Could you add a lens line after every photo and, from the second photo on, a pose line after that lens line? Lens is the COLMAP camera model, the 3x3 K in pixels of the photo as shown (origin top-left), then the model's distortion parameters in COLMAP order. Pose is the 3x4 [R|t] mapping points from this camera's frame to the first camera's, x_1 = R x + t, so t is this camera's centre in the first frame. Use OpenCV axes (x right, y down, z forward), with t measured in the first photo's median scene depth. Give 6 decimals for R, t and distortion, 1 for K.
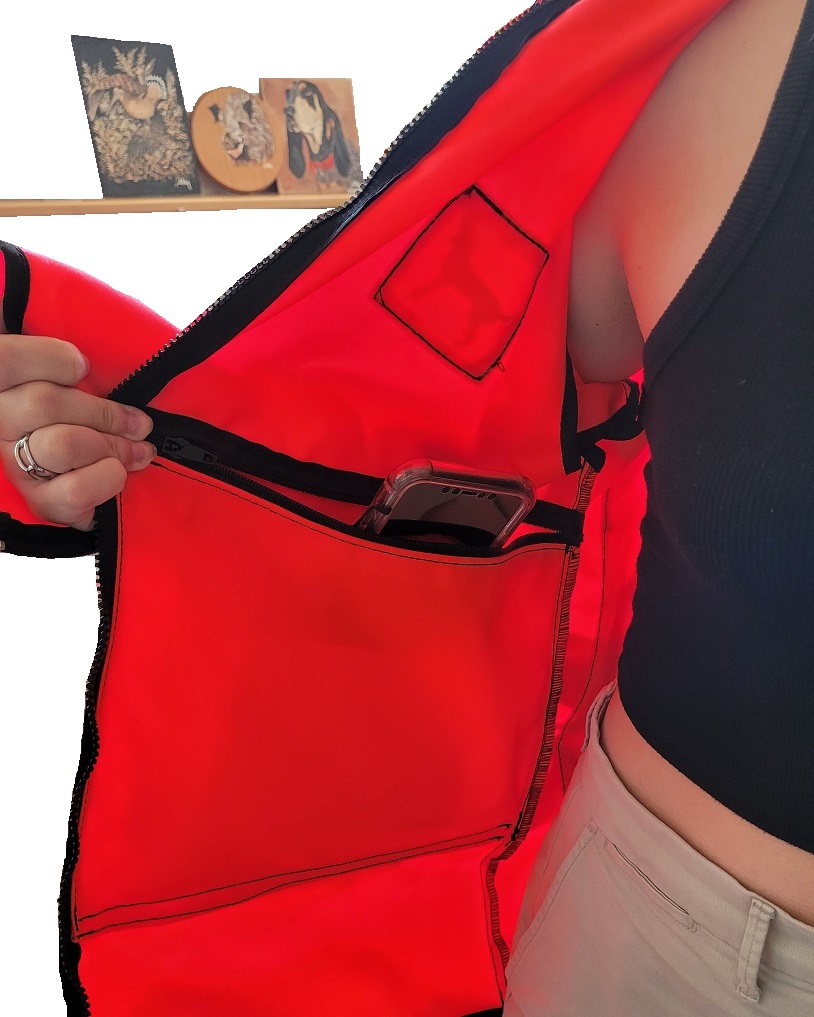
lens RADIAL K [[819.8, 0, 407.0], [0, 819.8, 508.5], [0, 0, 1]] dist [0.090991, 0.006074]
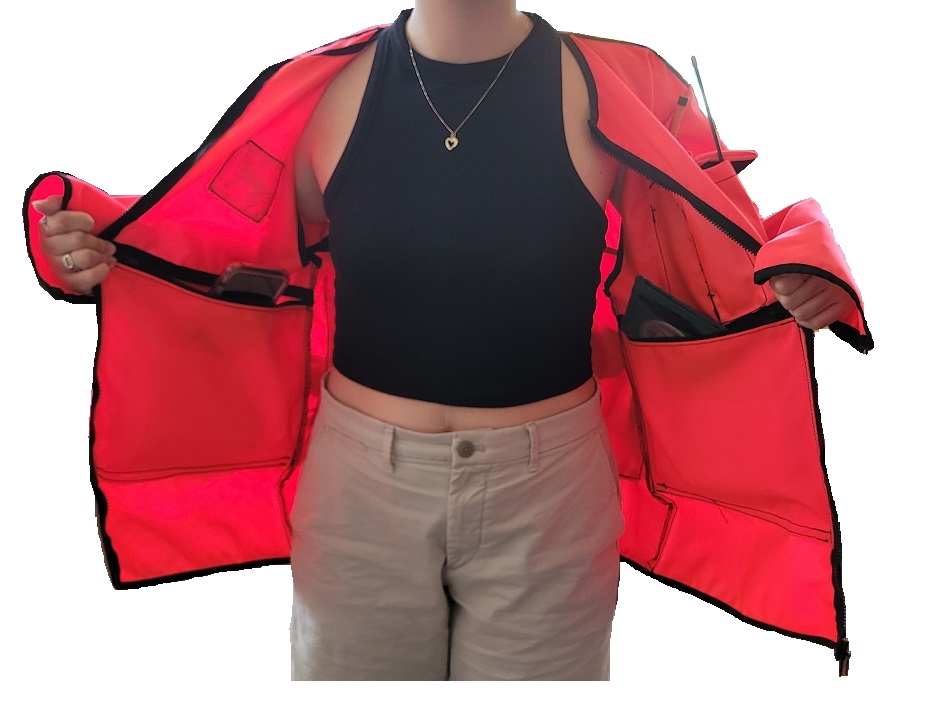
lens RADIAL K [[817.5, 0, 467.0], [0, 817.5, 357.5], [0, 0, 1]] dist [0.008283, 0.013725]
pose [[0.927762, -0.080511, 0.364383, -0.234447], [0.079304, 0.996683, 0.018301, 0.208669], [-0.364648, 0.011918, 0.931069, -1.295252]]
